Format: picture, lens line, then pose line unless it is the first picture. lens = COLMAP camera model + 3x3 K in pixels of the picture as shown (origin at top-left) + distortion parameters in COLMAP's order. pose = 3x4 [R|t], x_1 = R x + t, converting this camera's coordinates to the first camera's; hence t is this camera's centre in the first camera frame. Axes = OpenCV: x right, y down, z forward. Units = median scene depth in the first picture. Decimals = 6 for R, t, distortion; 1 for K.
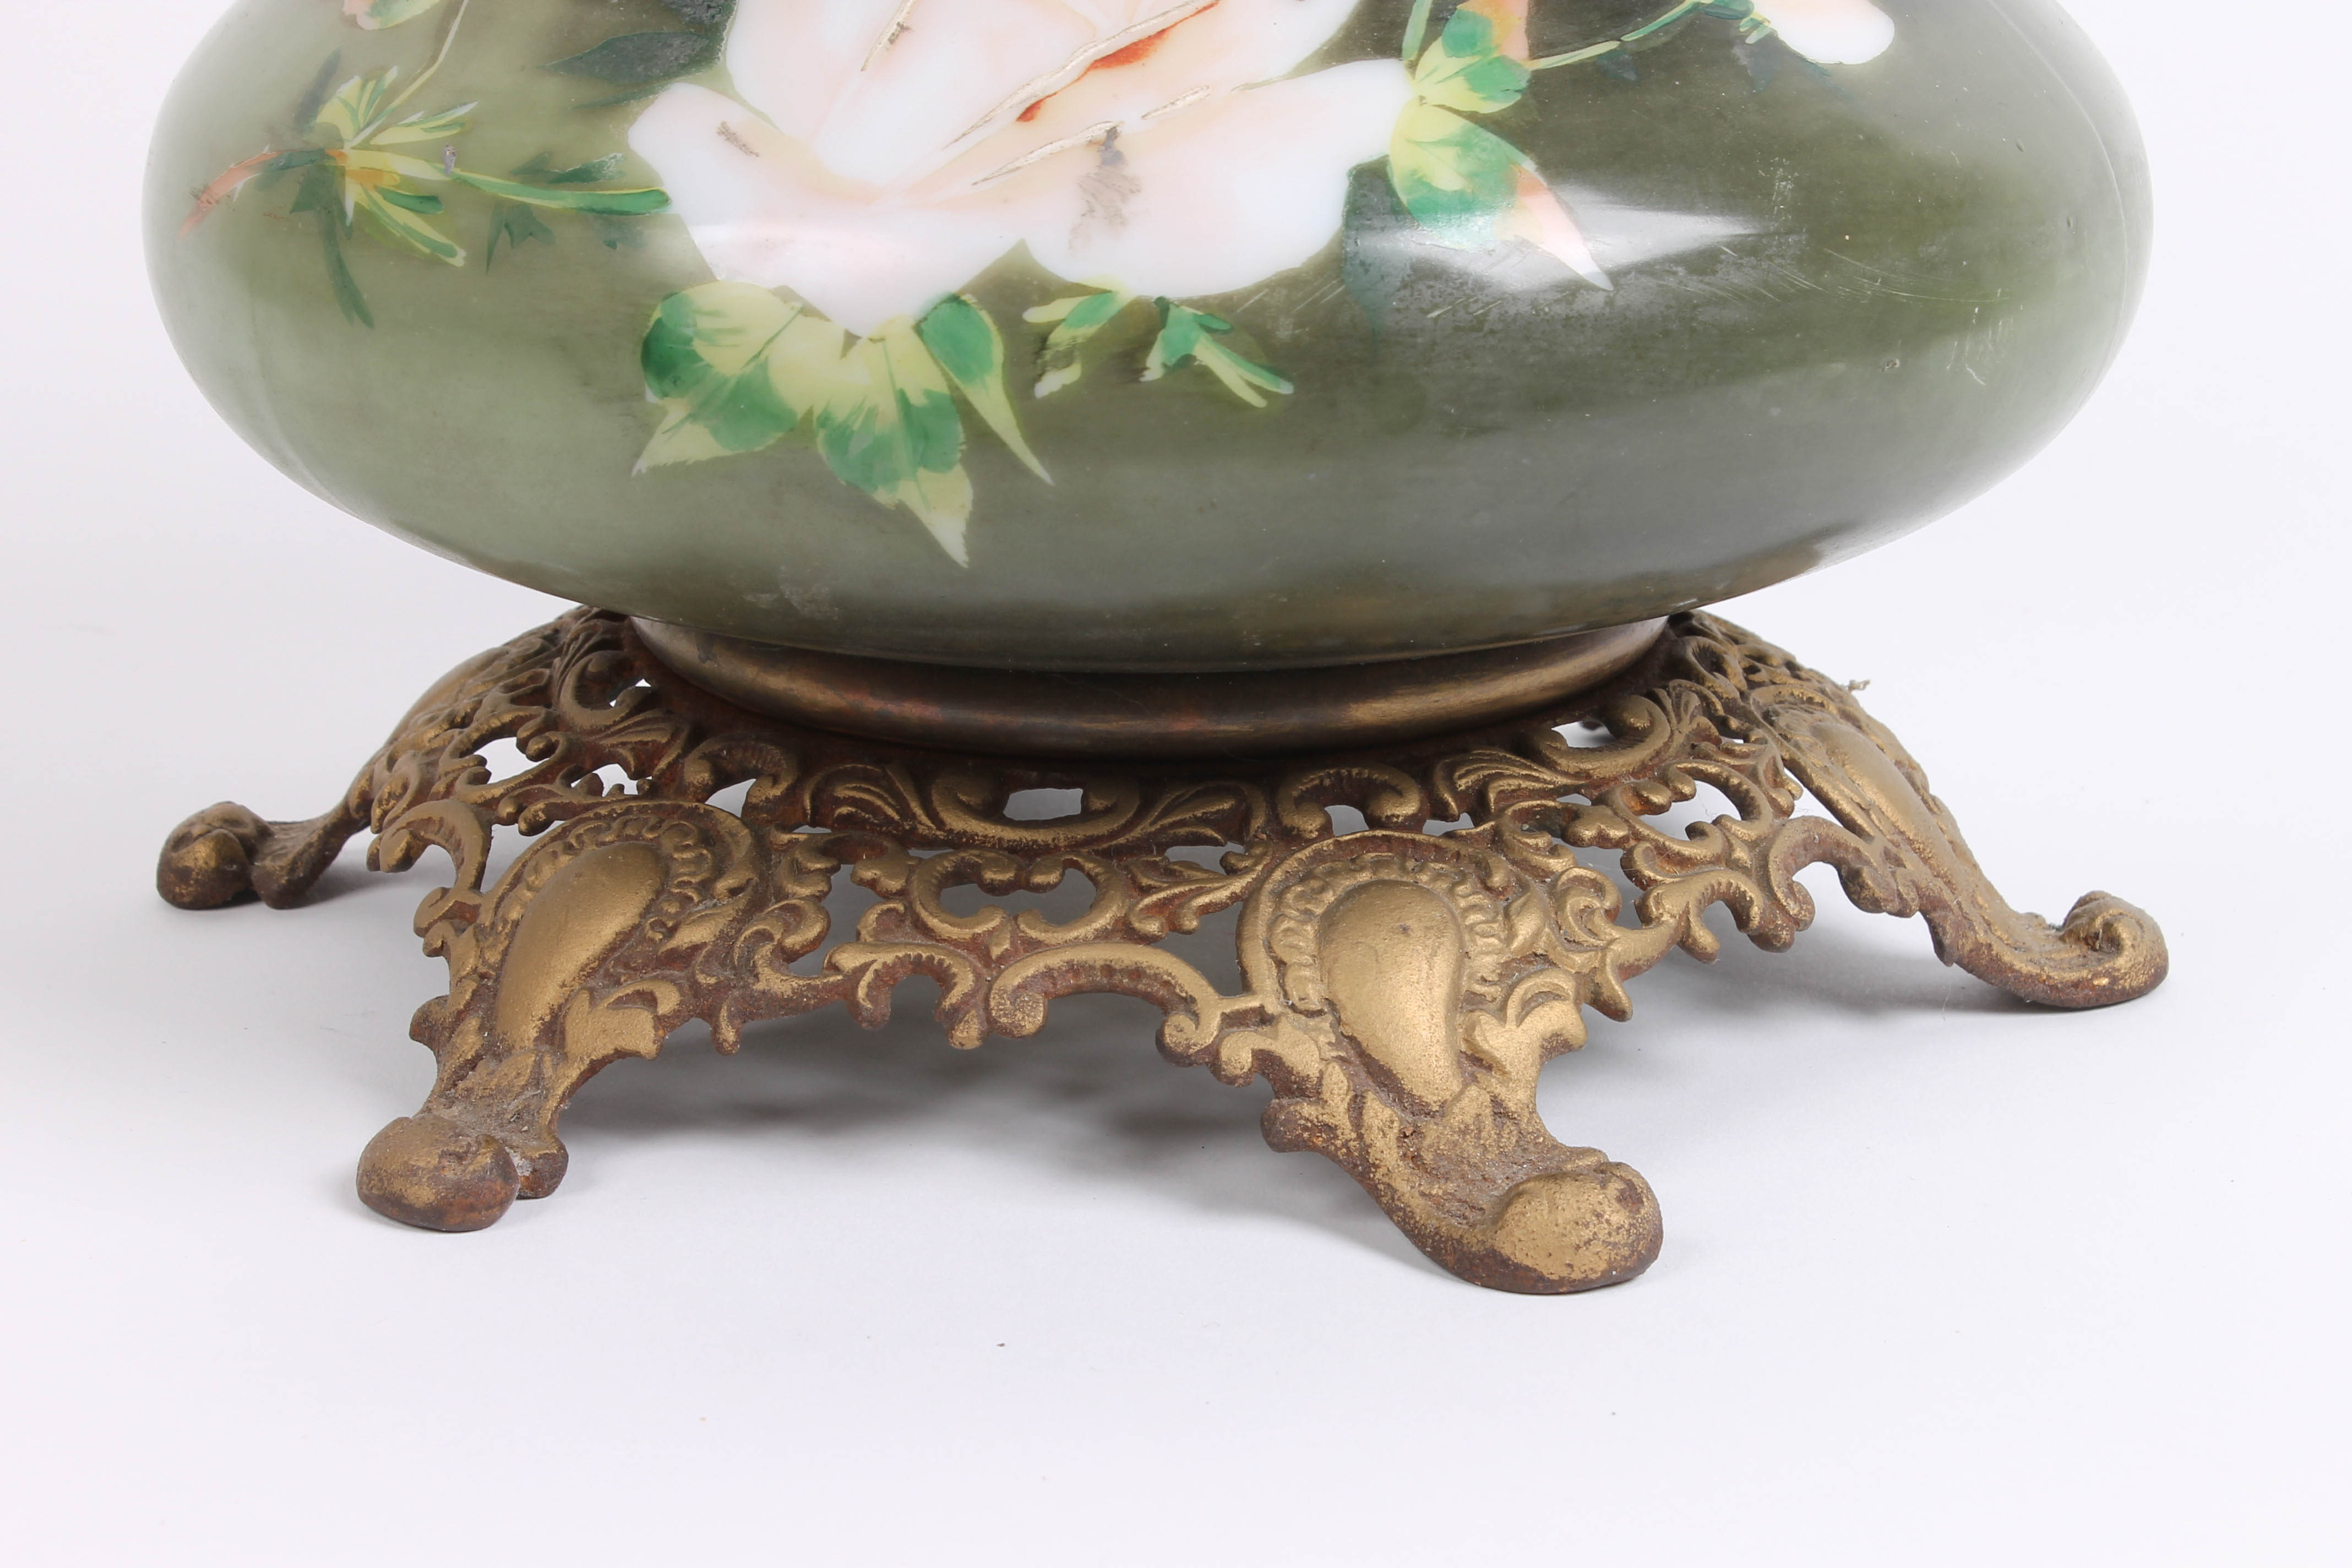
lens RADIAL K [[5378.7, 0, 1149.8], [0, 5378.7, 854.4], [0, 0, 1]] dist [0.069171, 0.000000]
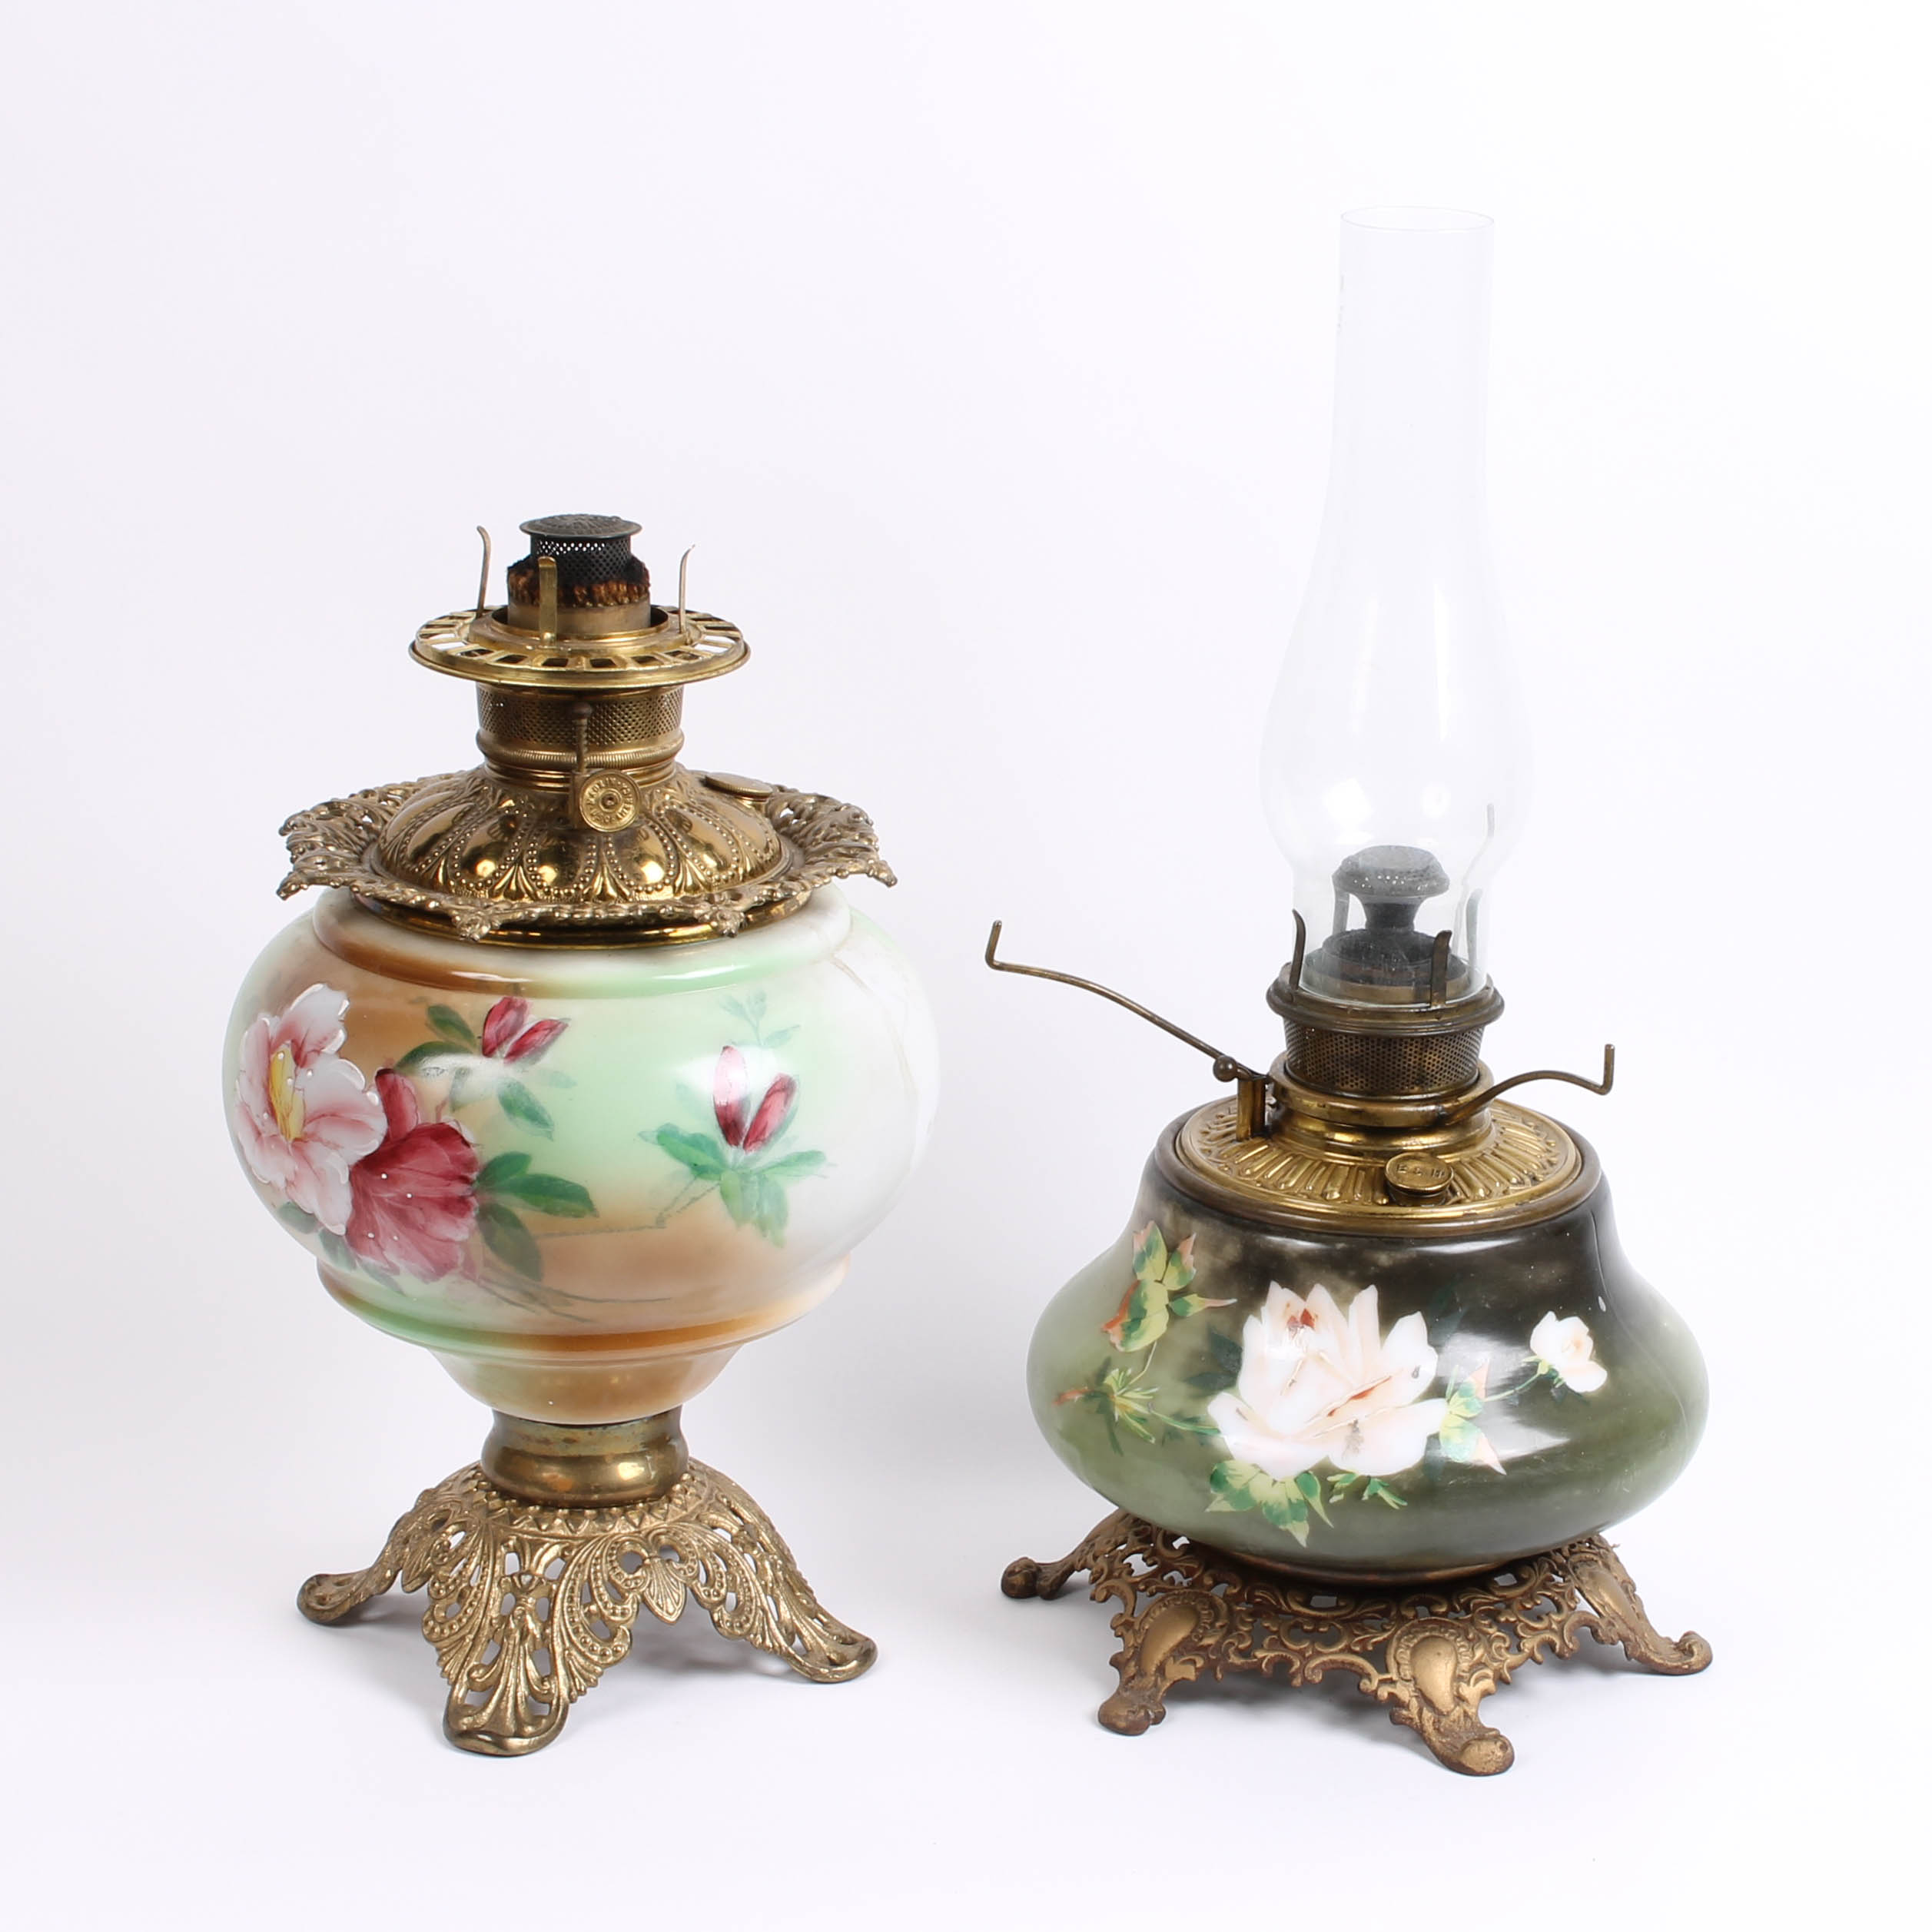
lens RADIAL K [[5037.5, 0, 976.8], [0, 5037.5, 962.0], [0, 0, 1]] dist [-0.094826, 0.000000]
pose [[0.996256, 0.041971, -0.075579, -0.015883], [-0.044494, 0.998497, -0.032014, -0.280397], [0.074121, 0.035257, 0.996626, -1.927414]]
